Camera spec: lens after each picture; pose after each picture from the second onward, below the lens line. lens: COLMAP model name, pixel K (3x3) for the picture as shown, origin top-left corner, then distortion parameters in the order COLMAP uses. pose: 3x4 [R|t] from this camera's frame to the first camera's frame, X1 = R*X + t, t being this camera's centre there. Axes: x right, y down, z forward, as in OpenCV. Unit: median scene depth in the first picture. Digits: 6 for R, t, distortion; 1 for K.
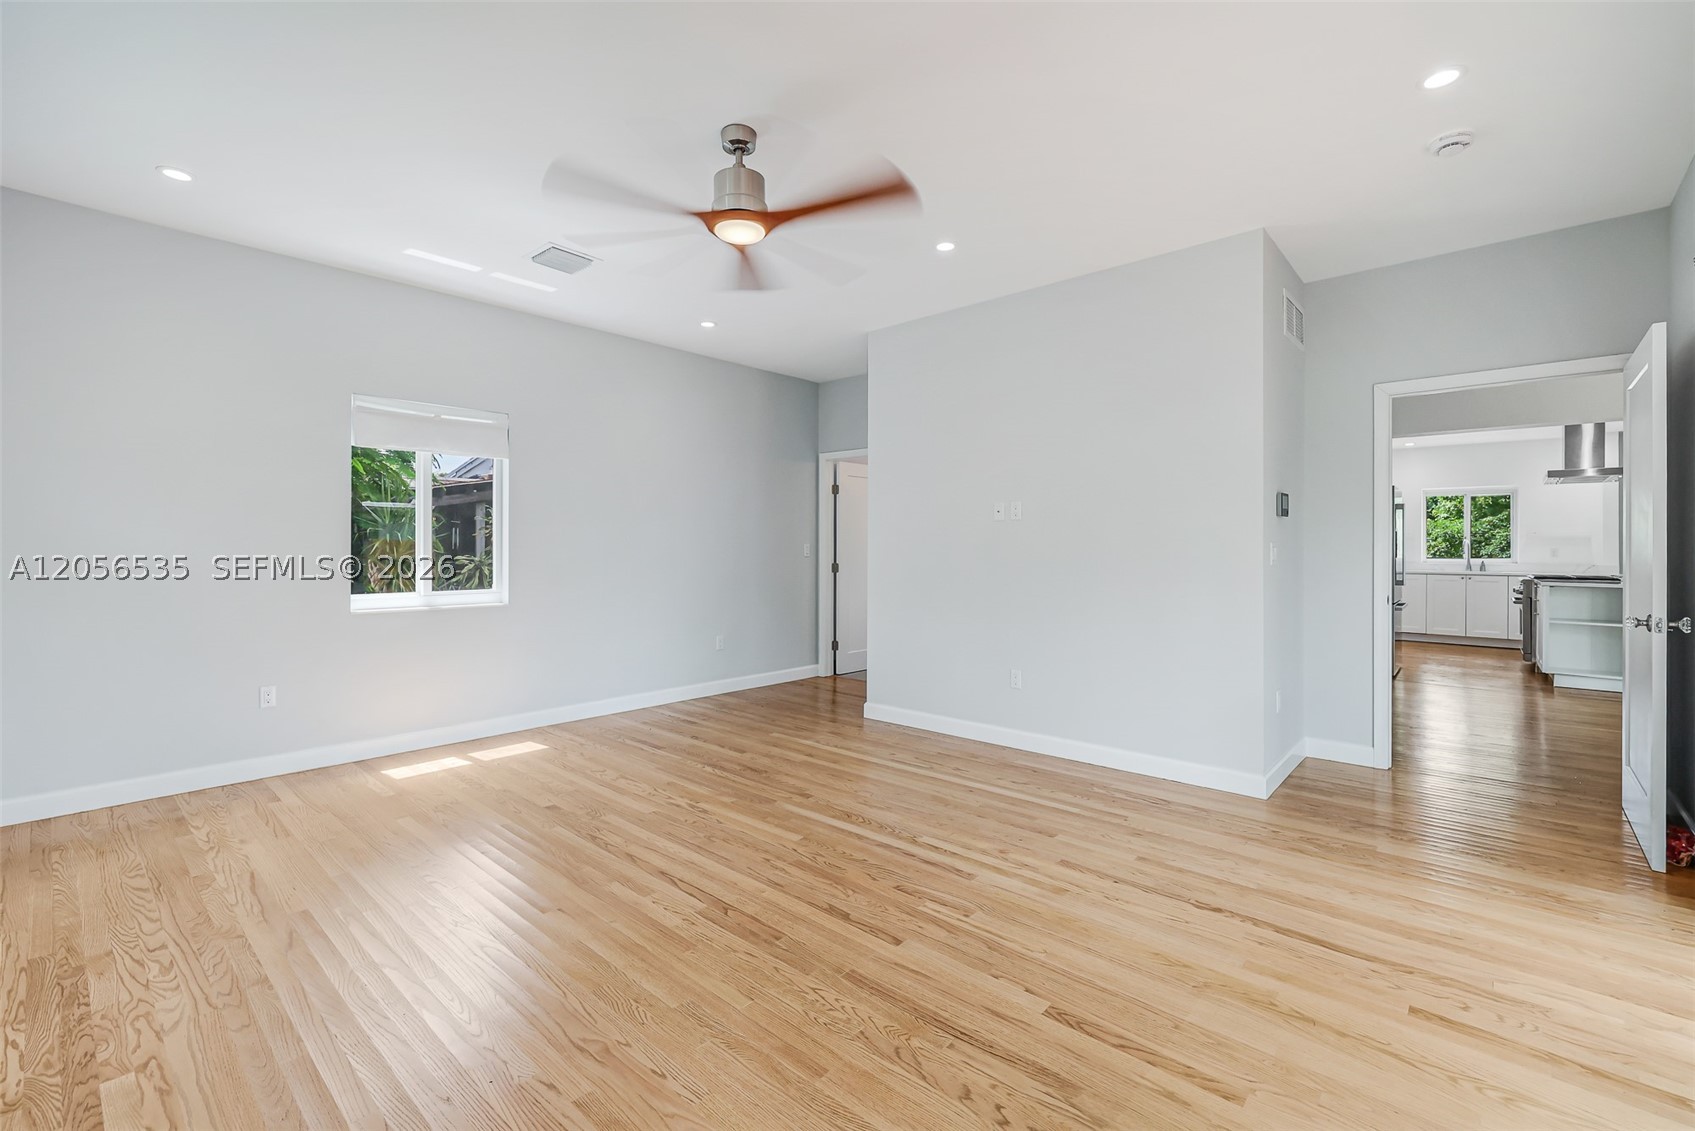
lens RADIAL K [[722.6, 0, 821.4], [0, 722.6, 553.4], [0, 0, 1]] dist [0.000309, -0.000388]
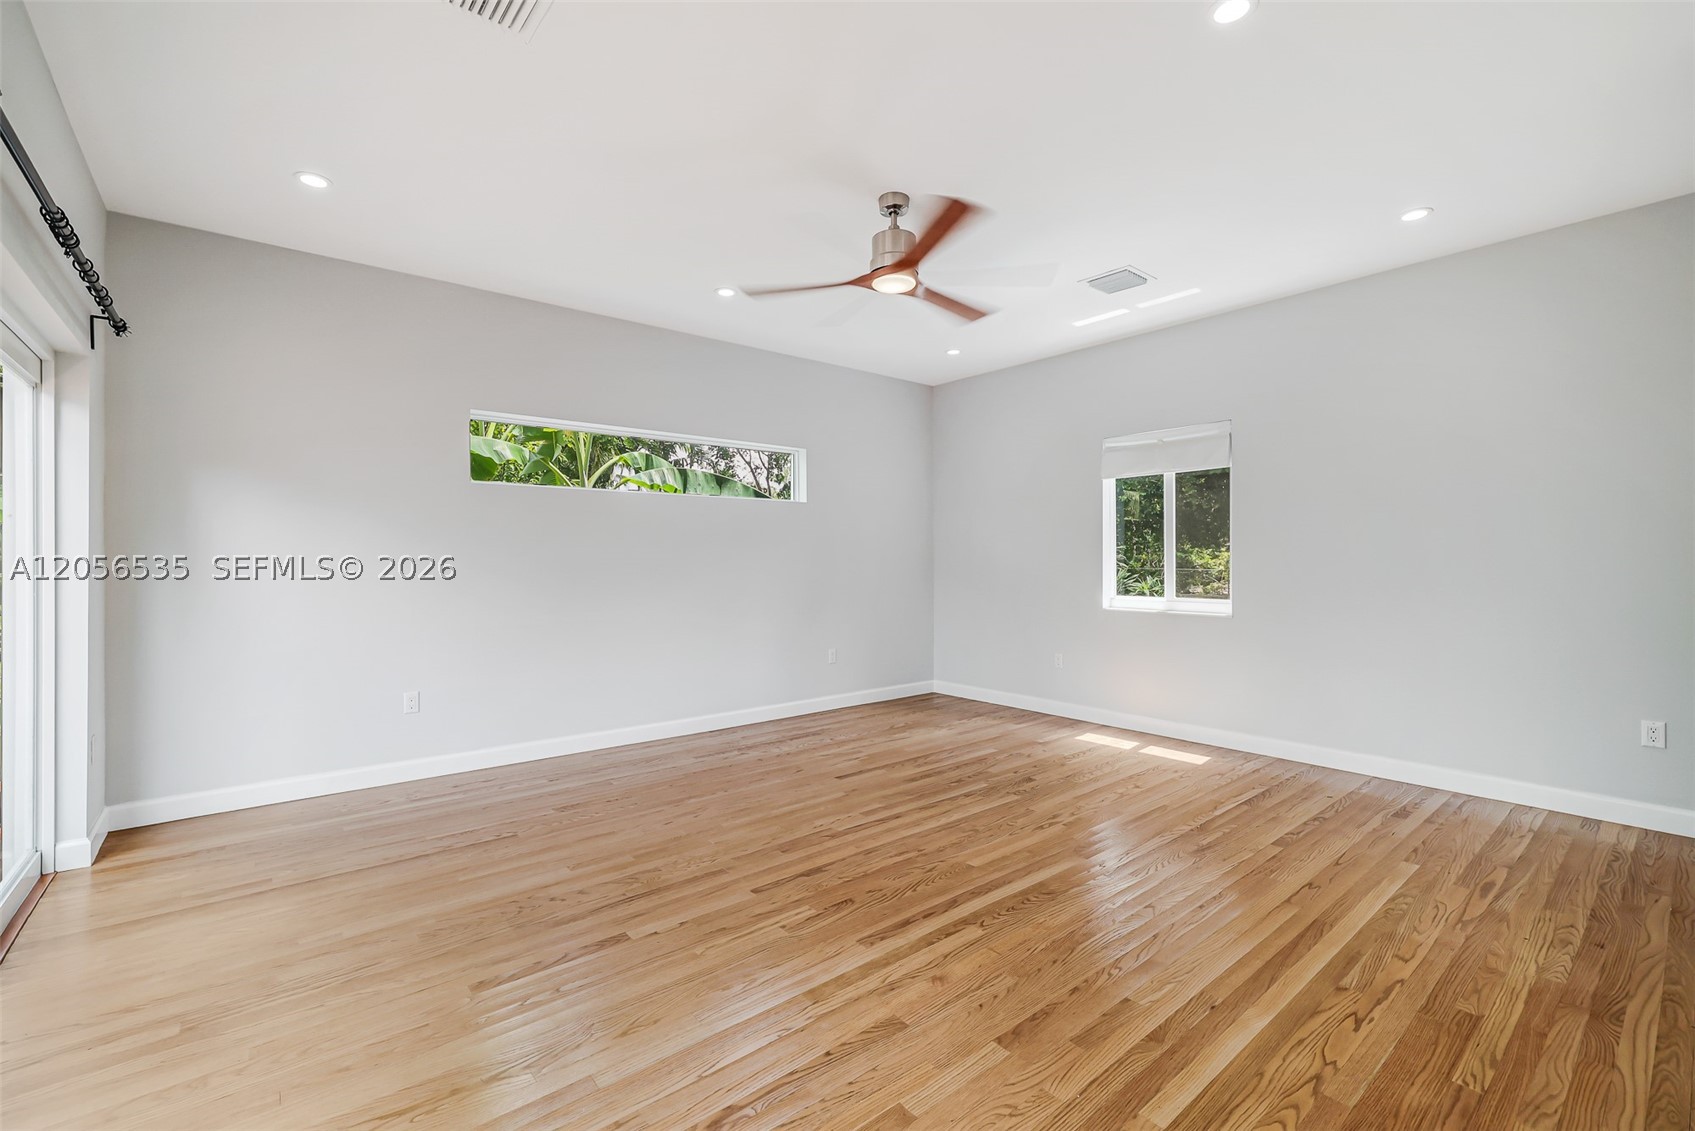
lens RADIAL K [[722.6, 0, 843.0], [0, 722.6, 558.8], [0, 0, 1]] dist [0.000309, -0.000388]
pose [[-0.124397, -0.002060, -0.992230, 0.849556], [-0.006026, 0.999981, -0.001320, -0.002821], [0.992214, 0.005815, -0.124407, 0.866966]]
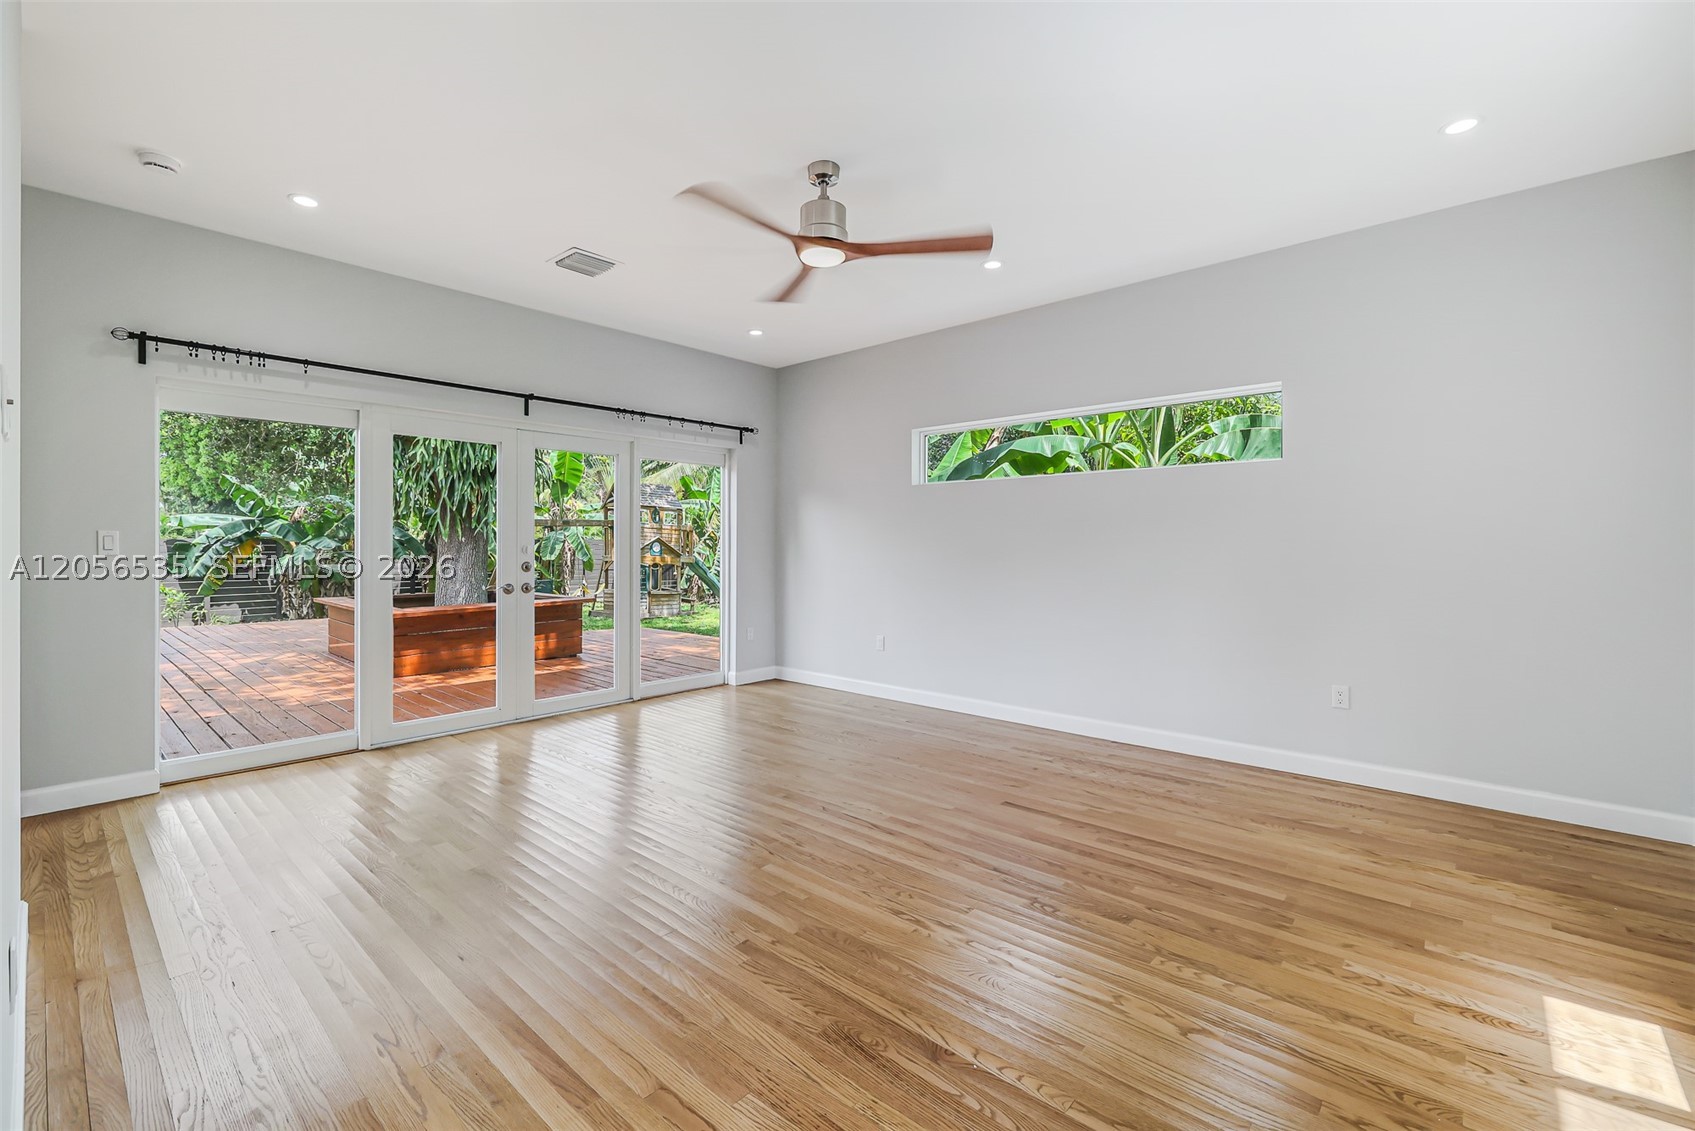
lens RADIAL K [[722.6, 0, 819.6], [0, 722.6, 562.8], [0, 0, 1]] dist [0.000309, -0.000388]
pose [[-0.999970, 0.000751, -0.007729, -0.082772], [0.000518, 0.999548, 0.030050, -0.008635], [0.007748, 0.030045, -0.999519, 1.724428]]
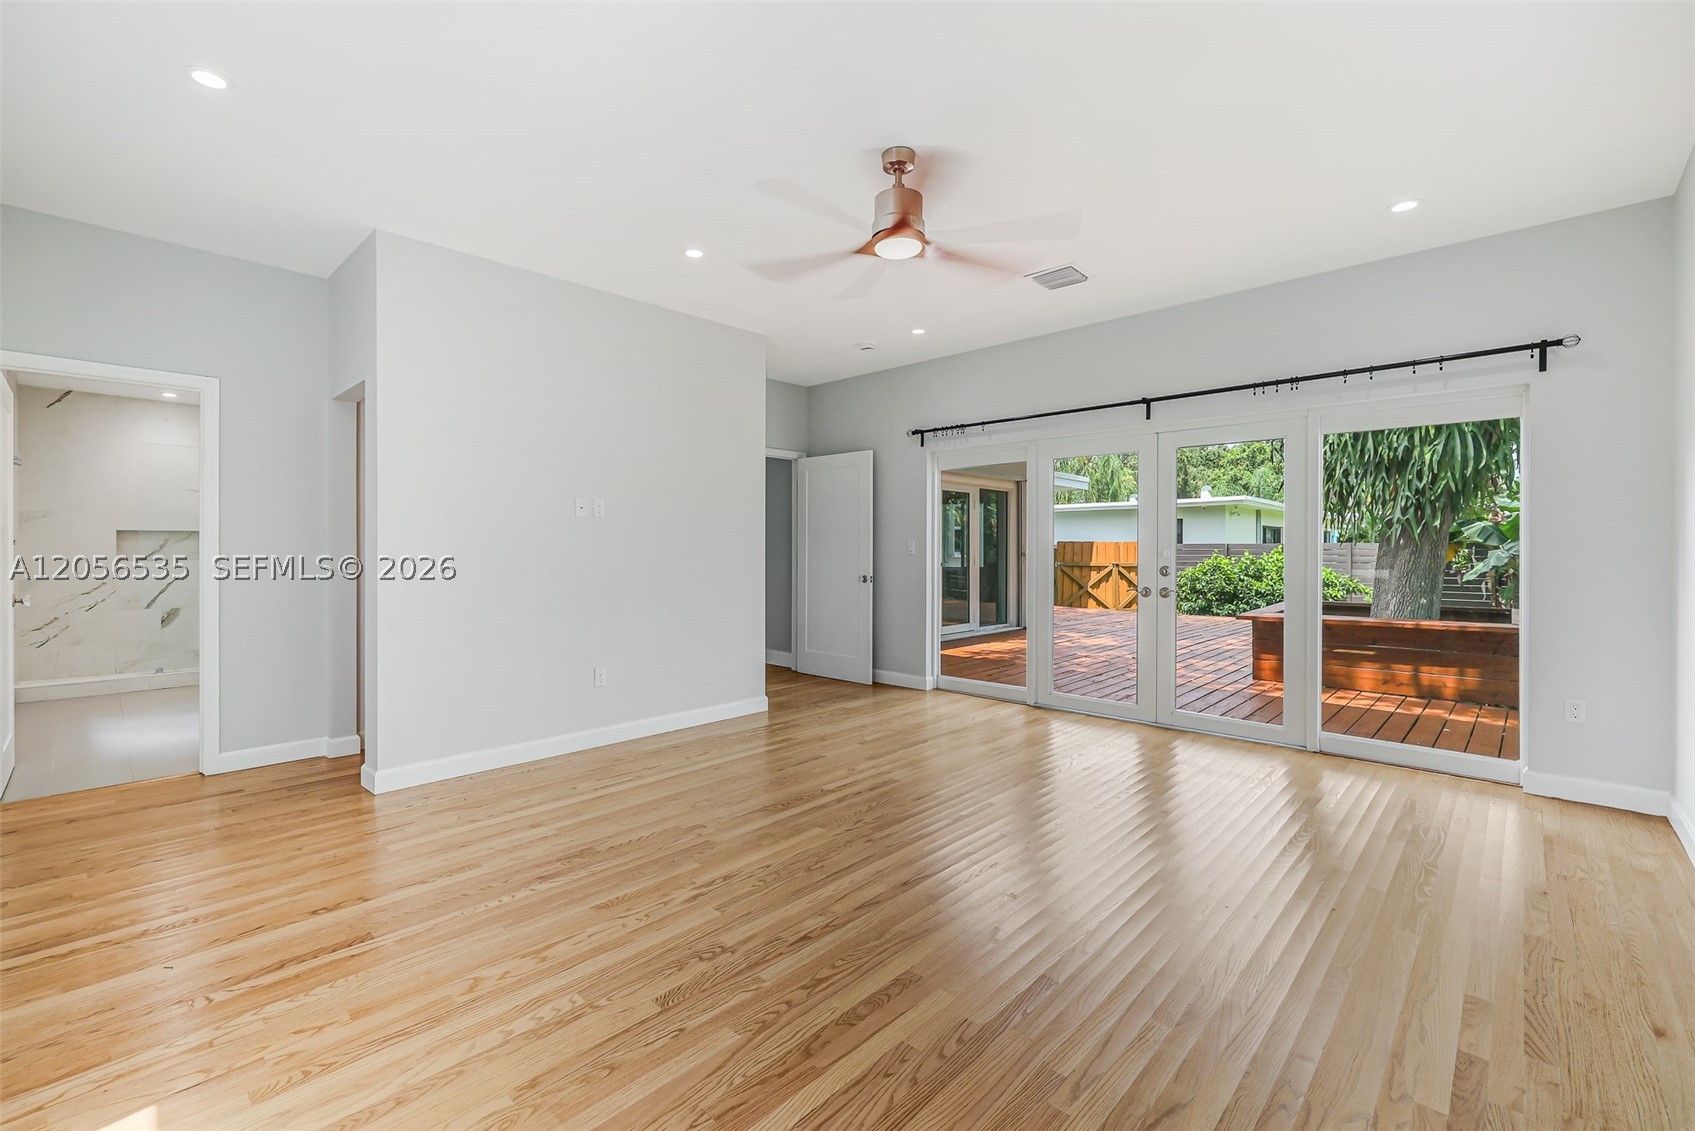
lens RADIAL K [[722.6, 0, 831.8], [0, 722.6, 553.3], [0, 0, 1]] dist [0.000309, -0.000388]
pose [[0.015079, -0.006365, 0.999866, -0.965152], [0.003965, 0.999972, 0.006306, -0.003297], [-0.999878, 0.003869, 0.015104, 0.884569]]
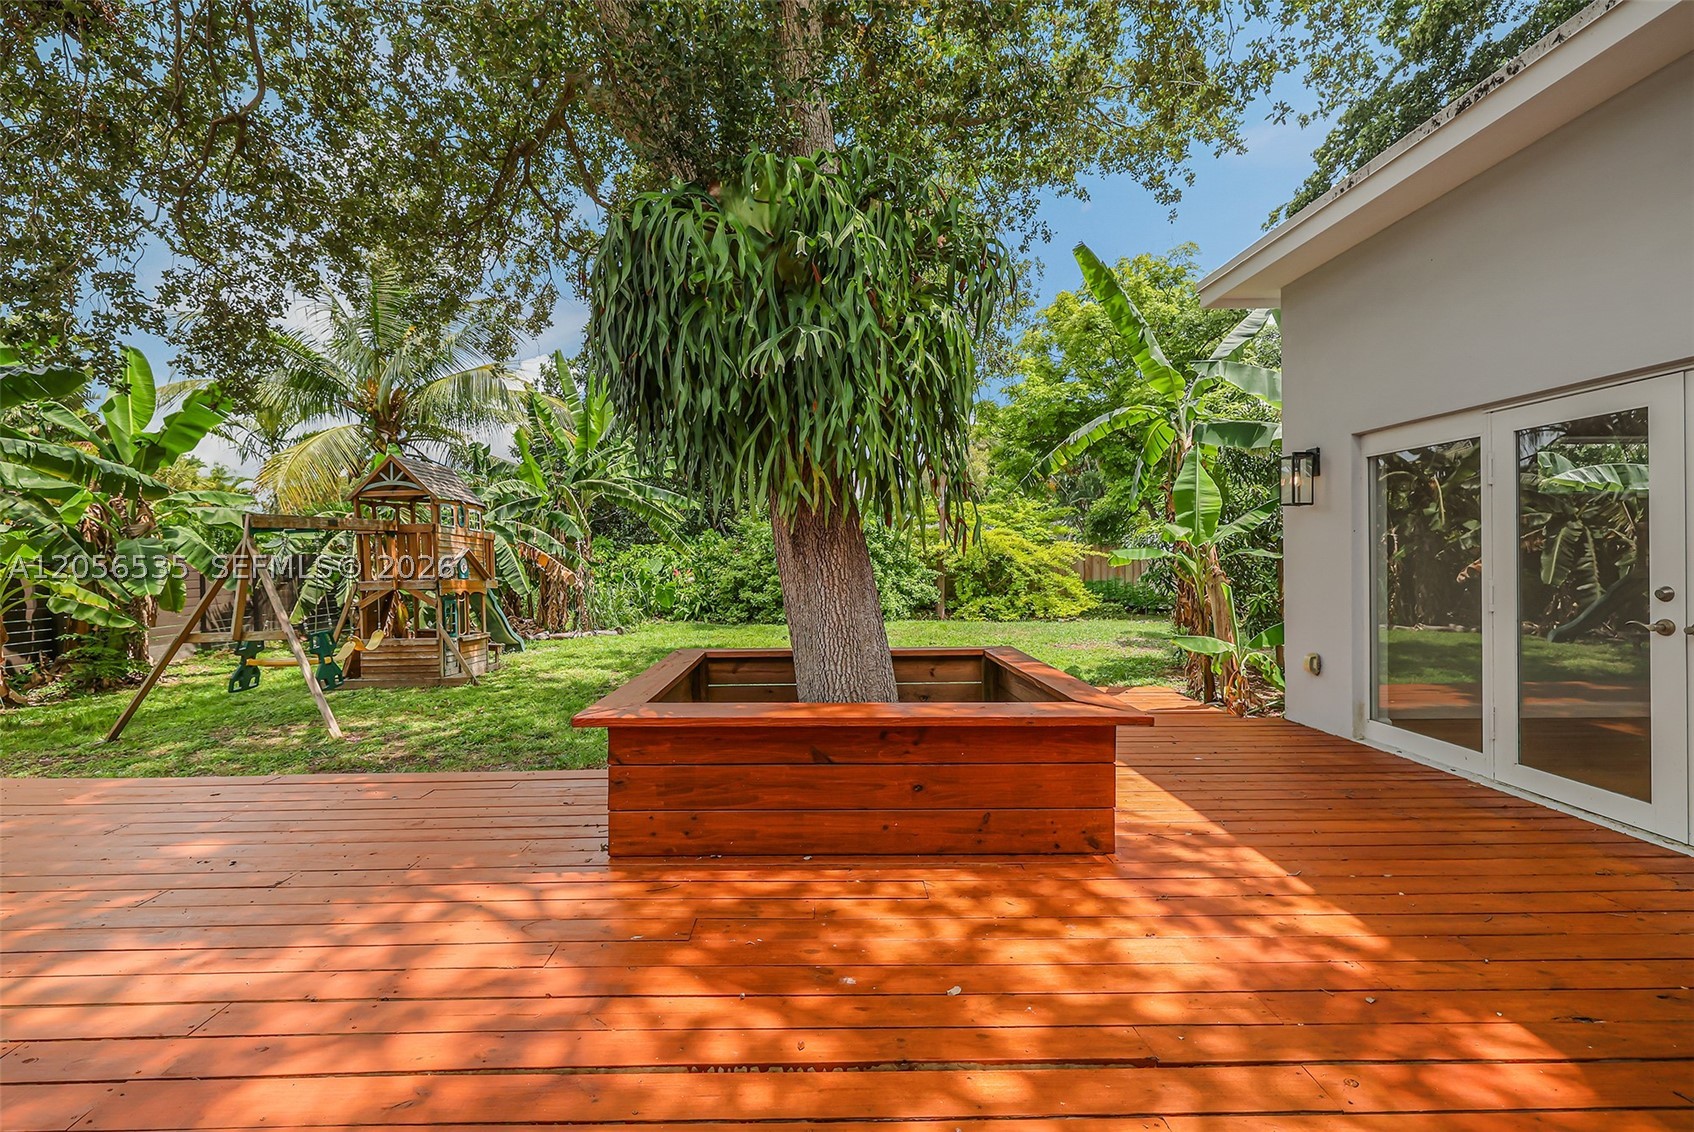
lens RADIAL K [[722.1, 0, 829.7], [0, 722.1, 558.8], [0, 0, 1]] dist [0.000309, -0.000388]
pose [[-0.721681, 0.011270, -0.692134, 1.978064], [0.006797, 0.999935, 0.009195, -0.011280], [0.692192, 0.001931, -0.721710, 0.138215]]
